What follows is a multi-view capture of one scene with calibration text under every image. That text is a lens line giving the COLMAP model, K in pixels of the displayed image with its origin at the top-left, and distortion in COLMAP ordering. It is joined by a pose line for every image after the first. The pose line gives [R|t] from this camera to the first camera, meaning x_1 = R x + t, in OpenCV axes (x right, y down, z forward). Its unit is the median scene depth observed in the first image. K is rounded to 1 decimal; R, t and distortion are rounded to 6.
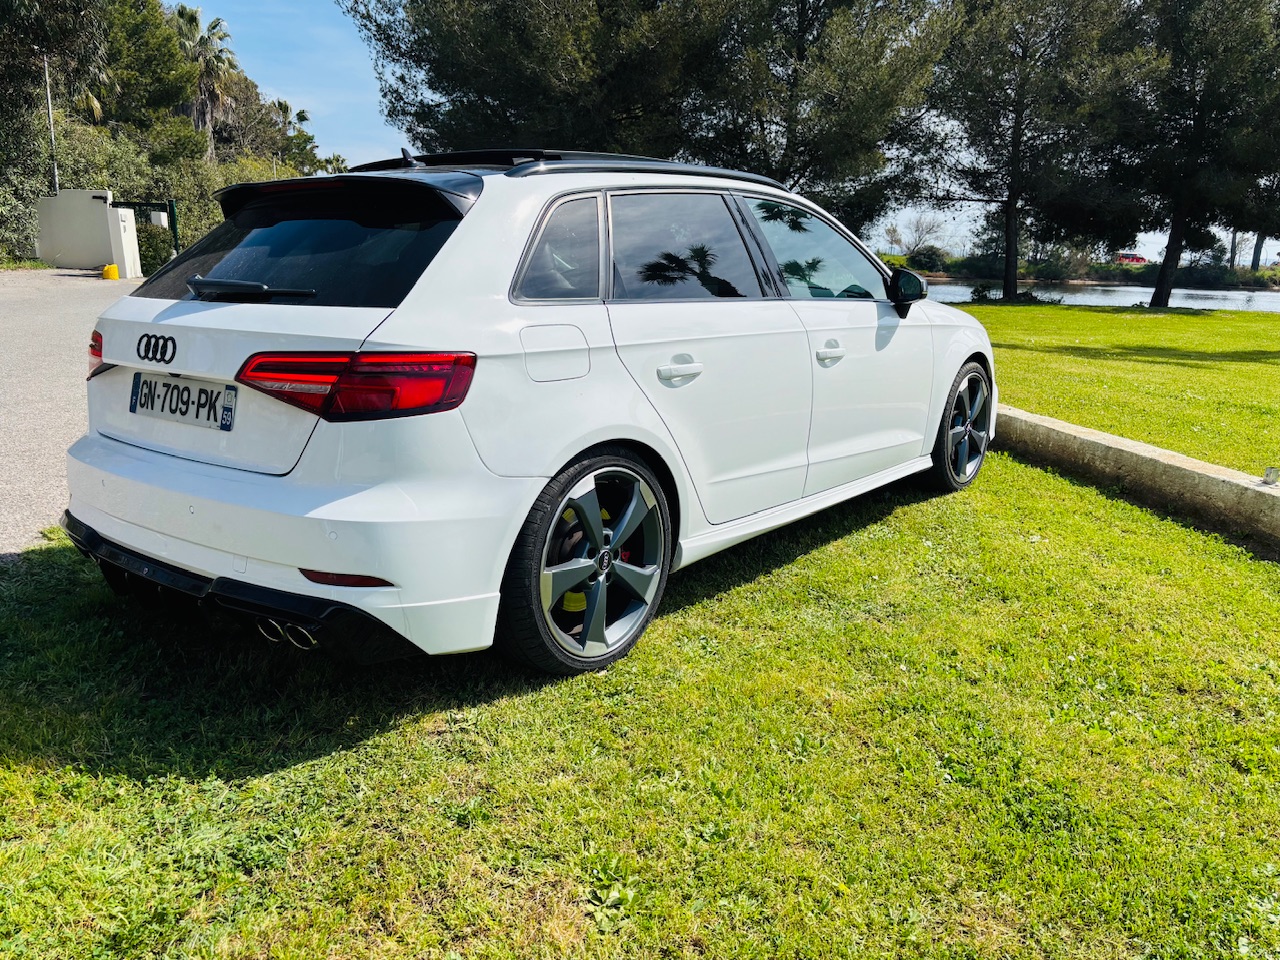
lens RADIAL K [[966.1, 0, 641.3], [0, 966.1, 486.2], [0, 0, 1]] dist [0.011841, 0.002902]
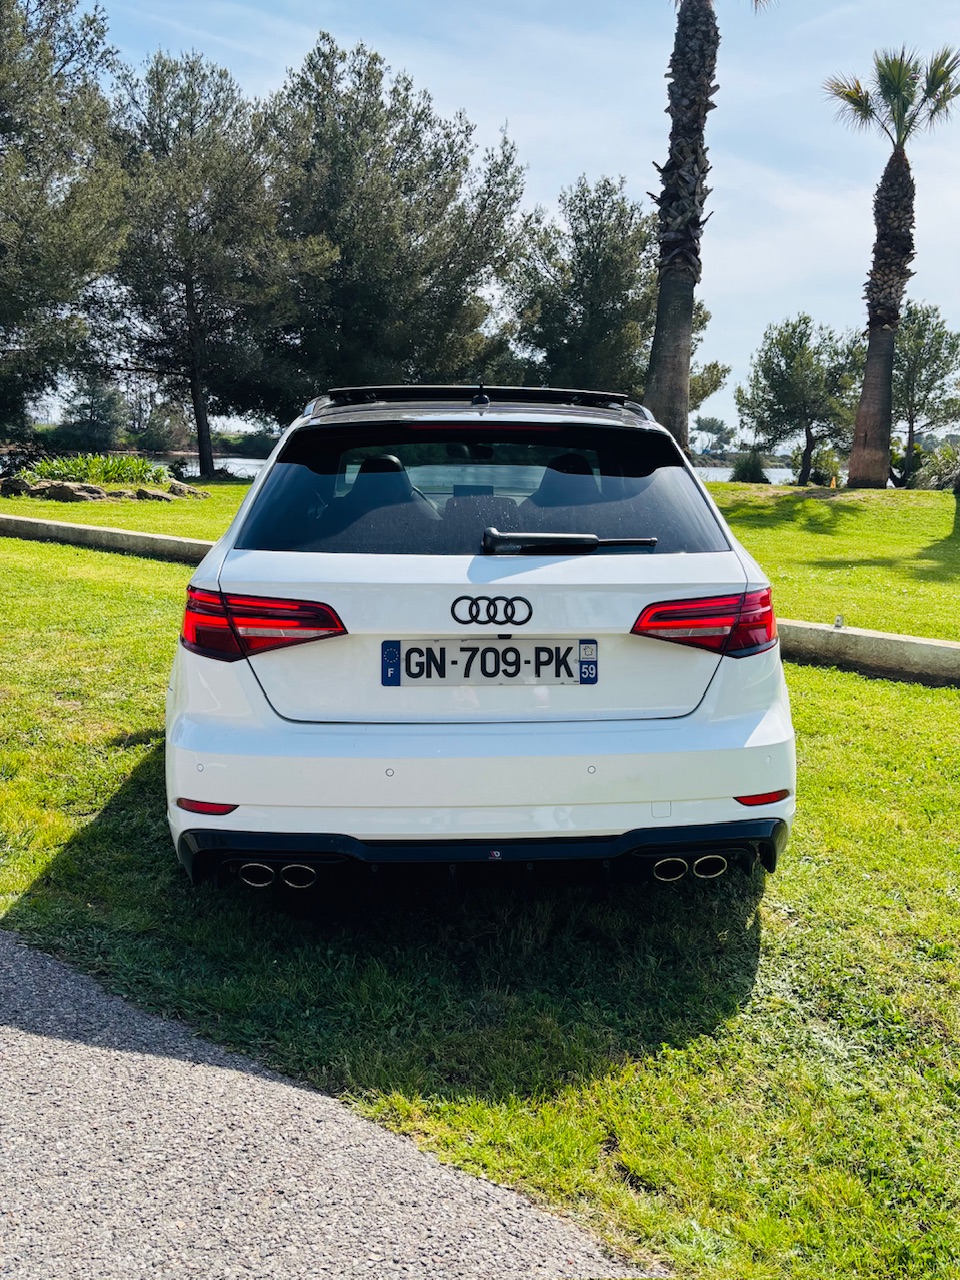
lens RADIAL K [[1065.4, 0, 485.0], [0, 1065.4, 646.5], [0, 0, 1]] dist [0.043487, -0.058361]
pose [[0.766631, -0.123741, 0.630052, -1.141951], [0.141606, 0.989677, 0.022068, -0.129687], [-0.626279, 0.072301, 0.776239, 0.208545]]
